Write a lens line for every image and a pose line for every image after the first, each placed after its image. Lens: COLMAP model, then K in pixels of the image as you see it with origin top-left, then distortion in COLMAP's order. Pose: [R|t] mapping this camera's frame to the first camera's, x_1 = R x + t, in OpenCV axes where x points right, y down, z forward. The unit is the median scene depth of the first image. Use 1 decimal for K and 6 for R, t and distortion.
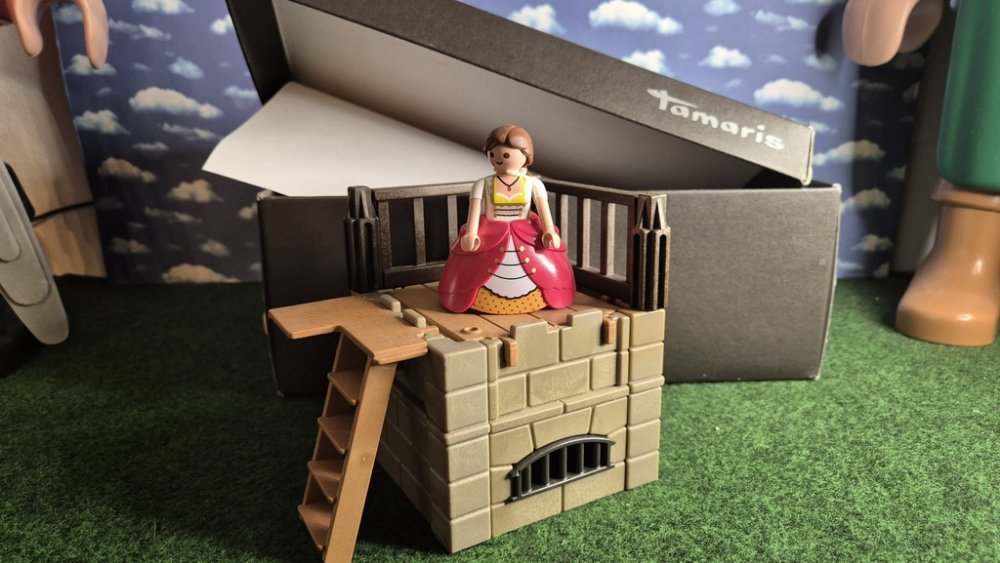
lens RADIAL K [[718.1, 0, 502.2], [0, 718.1, 275.1], [0, 0, 1]] dist [0.029057, -0.042401]
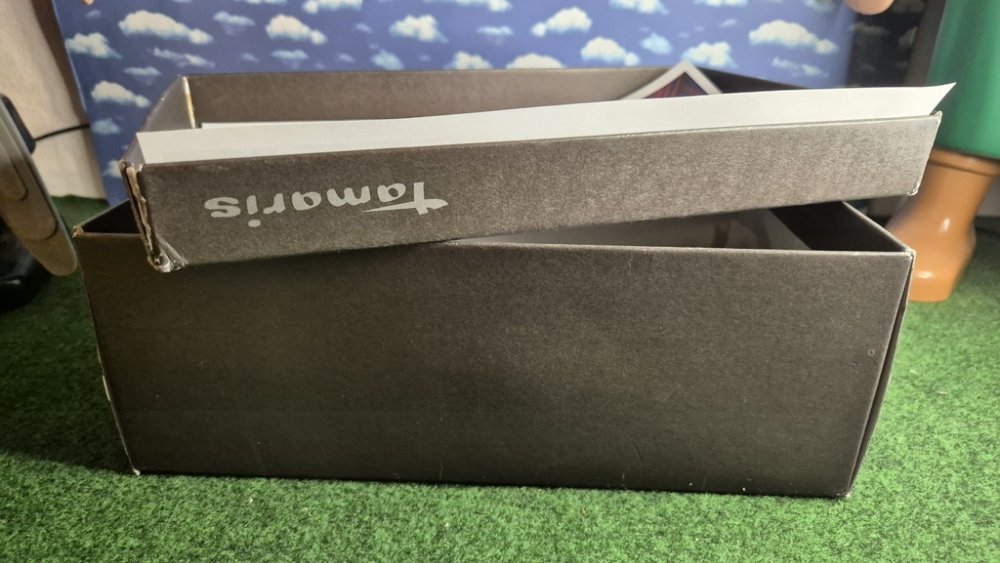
lens RADIAL K [[718.1, 0, 495.1], [0, 718.1, 296.5], [0, 0, 1]] dist [0.029057, -0.042401]
pose [[0.999578, 0.028606, -0.004960, 0.020383], [-0.027300, 0.984234, 0.174754, -0.071641], [0.009881, -0.174545, 0.984600, -0.045940]]
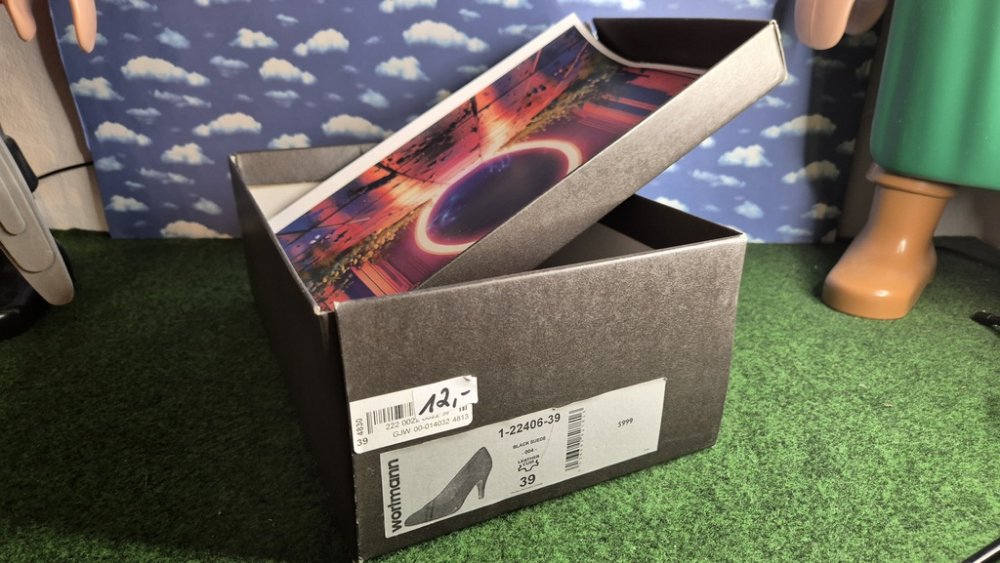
lens RADIAL K [[718.1, 0, 503.7], [0, 718.1, 277.5], [0, 0, 1]] dist [0.029057, -0.042401]
pose [[0.999778, 0.014660, -0.015154, 0.077670], [-0.012862, 0.993558, 0.112593, -0.075769], [0.016707, -0.112373, 0.993526, -0.092776]]
